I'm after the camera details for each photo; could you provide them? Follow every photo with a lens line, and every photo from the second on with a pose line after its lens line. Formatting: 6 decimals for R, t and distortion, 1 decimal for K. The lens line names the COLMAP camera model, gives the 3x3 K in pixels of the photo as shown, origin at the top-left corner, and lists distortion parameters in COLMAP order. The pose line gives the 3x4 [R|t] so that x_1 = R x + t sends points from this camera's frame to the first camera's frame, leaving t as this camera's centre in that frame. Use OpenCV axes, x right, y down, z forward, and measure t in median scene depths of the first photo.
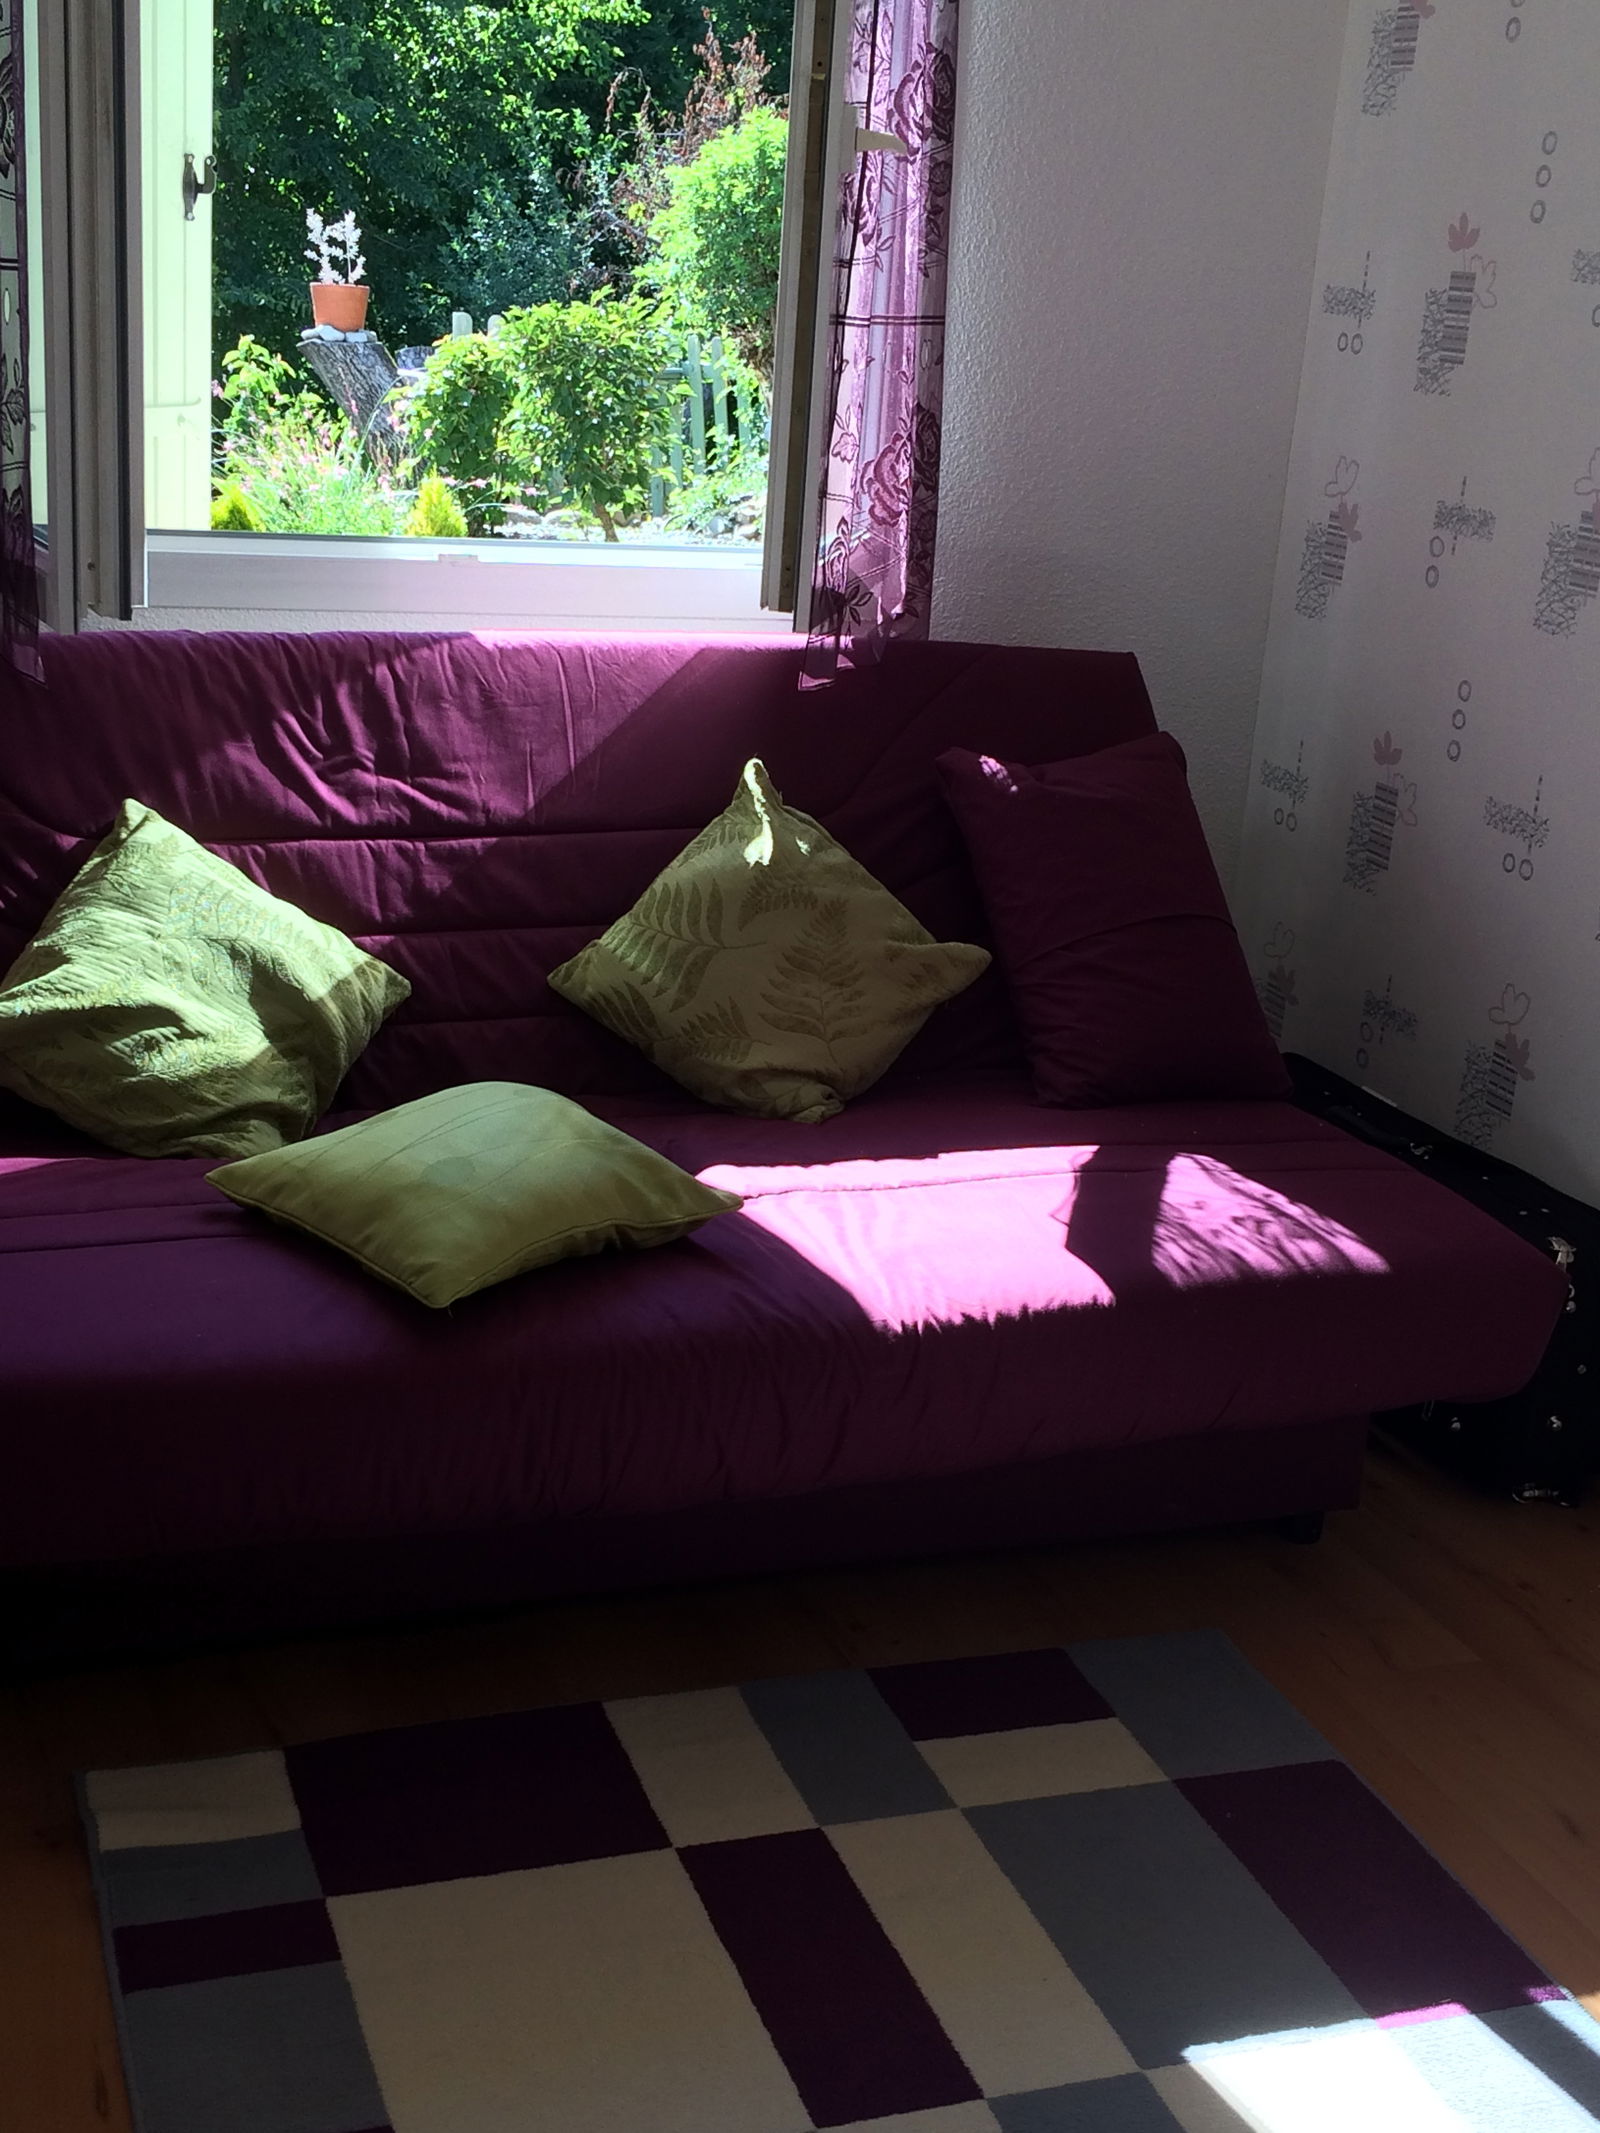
lens RADIAL K [[2695.9, 0, 786.7], [0, 2695.9, 1076.8], [0, 0, 1]] dist [0.072433, 0.000000]
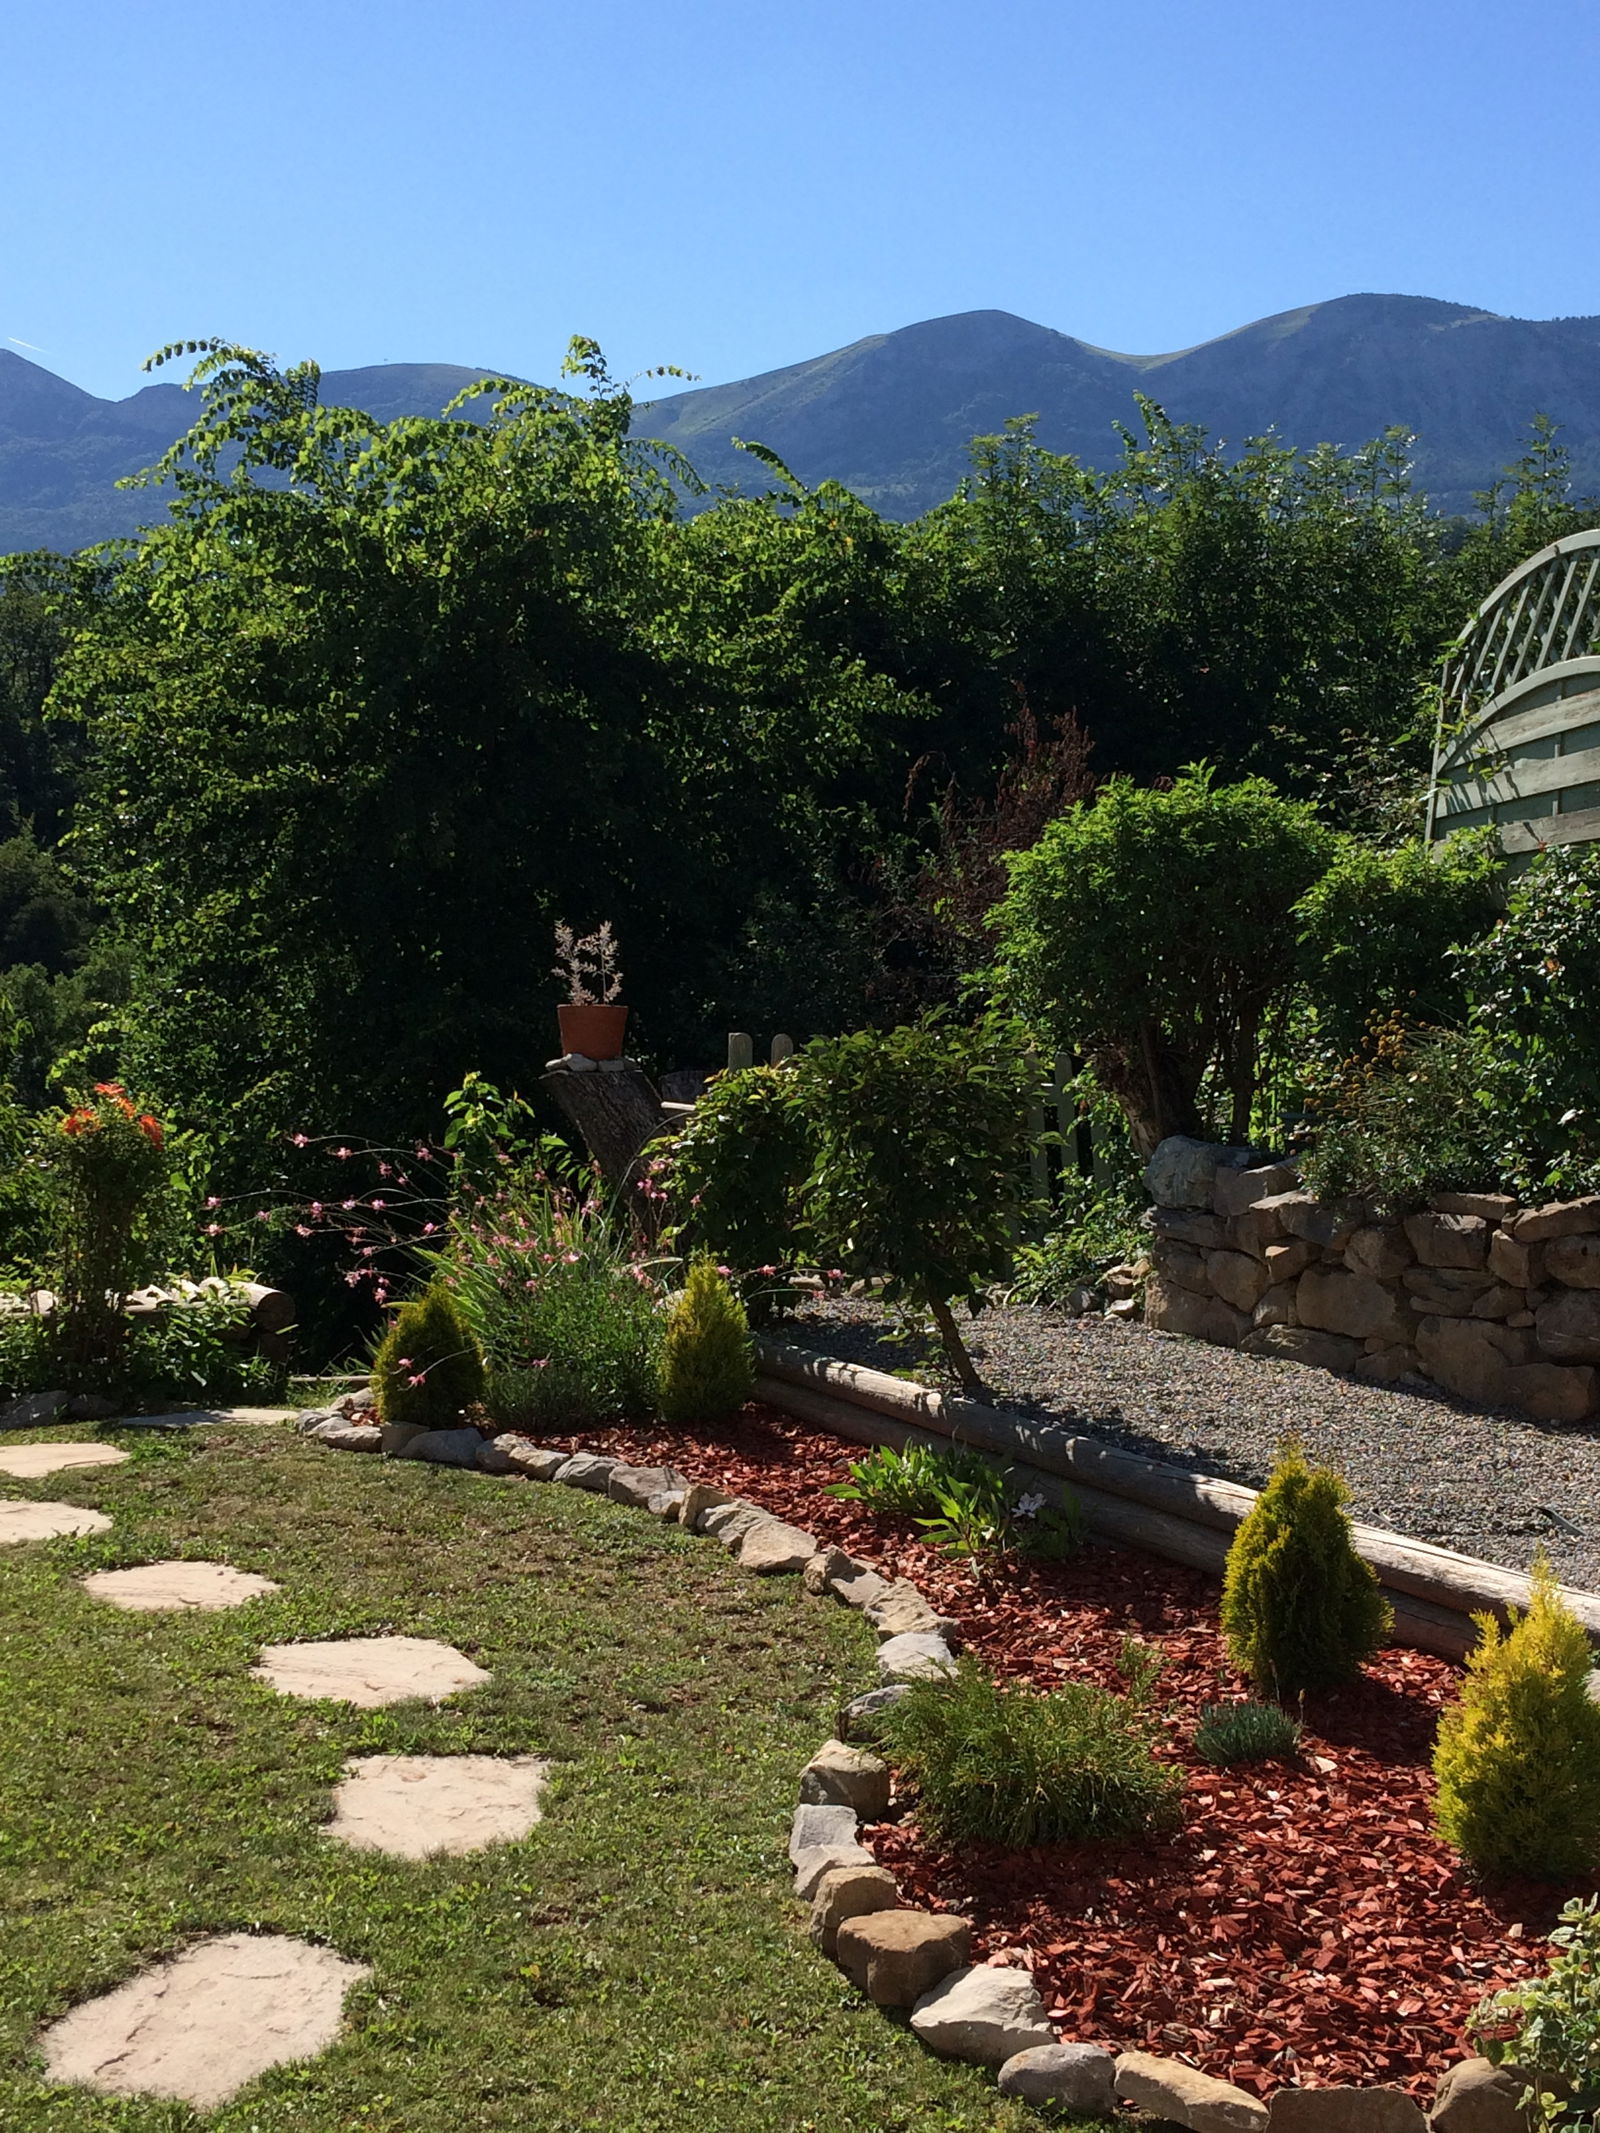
lens RADIAL K [[2674.2, 0, 802.7], [0, 2674.2, 1062.8], [0, 0, 1]] dist [0.030470, 0.000000]
pose [[0.995624, -0.031316, -0.088043, -0.031850], [0.008423, 0.968414, -0.249204, -0.076601], [0.093066, 0.247372, 0.964441, 0.242672]]
